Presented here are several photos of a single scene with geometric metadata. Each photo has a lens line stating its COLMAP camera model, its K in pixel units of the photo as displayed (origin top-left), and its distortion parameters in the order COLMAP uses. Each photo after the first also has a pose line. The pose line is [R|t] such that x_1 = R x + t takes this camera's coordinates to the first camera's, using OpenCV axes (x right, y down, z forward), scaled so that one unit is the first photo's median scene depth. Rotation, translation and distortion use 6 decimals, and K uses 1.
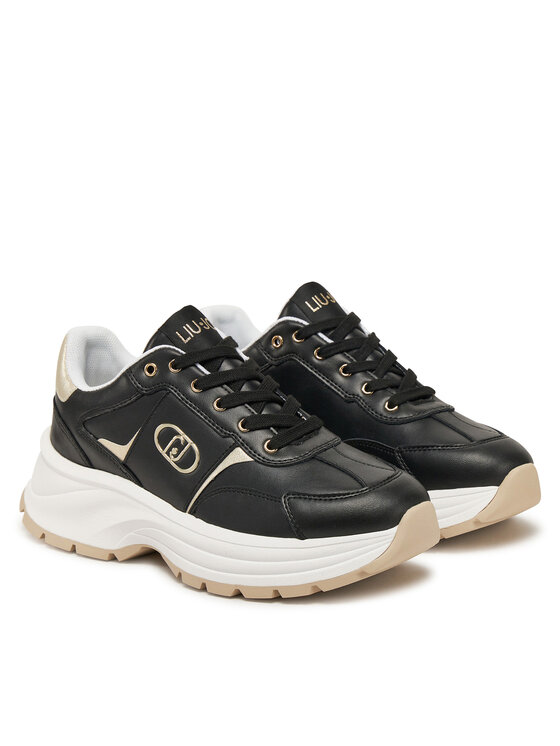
lens RADIAL K [[1920.2, 0, 280.0], [0, 1920.2, 373.0], [0, 0, 1]] dist [-0.033140, -0.027749]
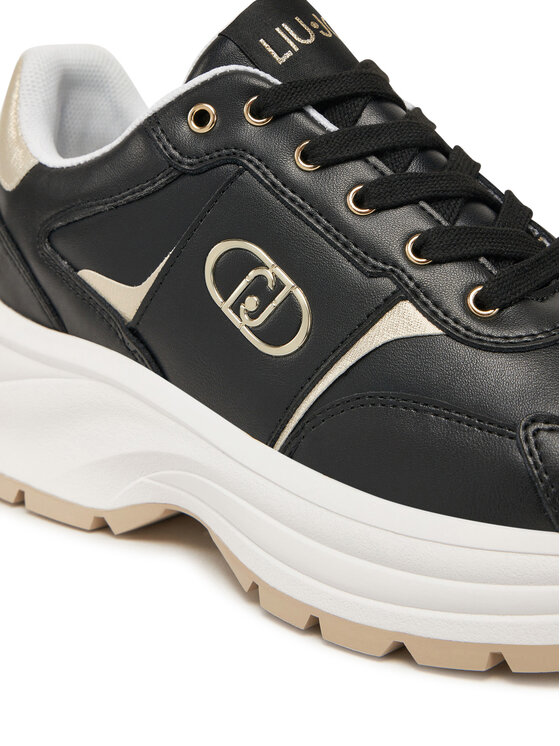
lens RADIAL K [[2191.3, 0, 280.0], [0, 2191.3, 373.0], [0, 0, 1]] dist [-0.433897, 0.232310]
pose [[0.999263, 0.038307, -0.002305, -0.046279], [-0.038029, 0.996489, 0.074594, 0.018888], [0.005155, -0.074452, 0.997211, 0.499140]]
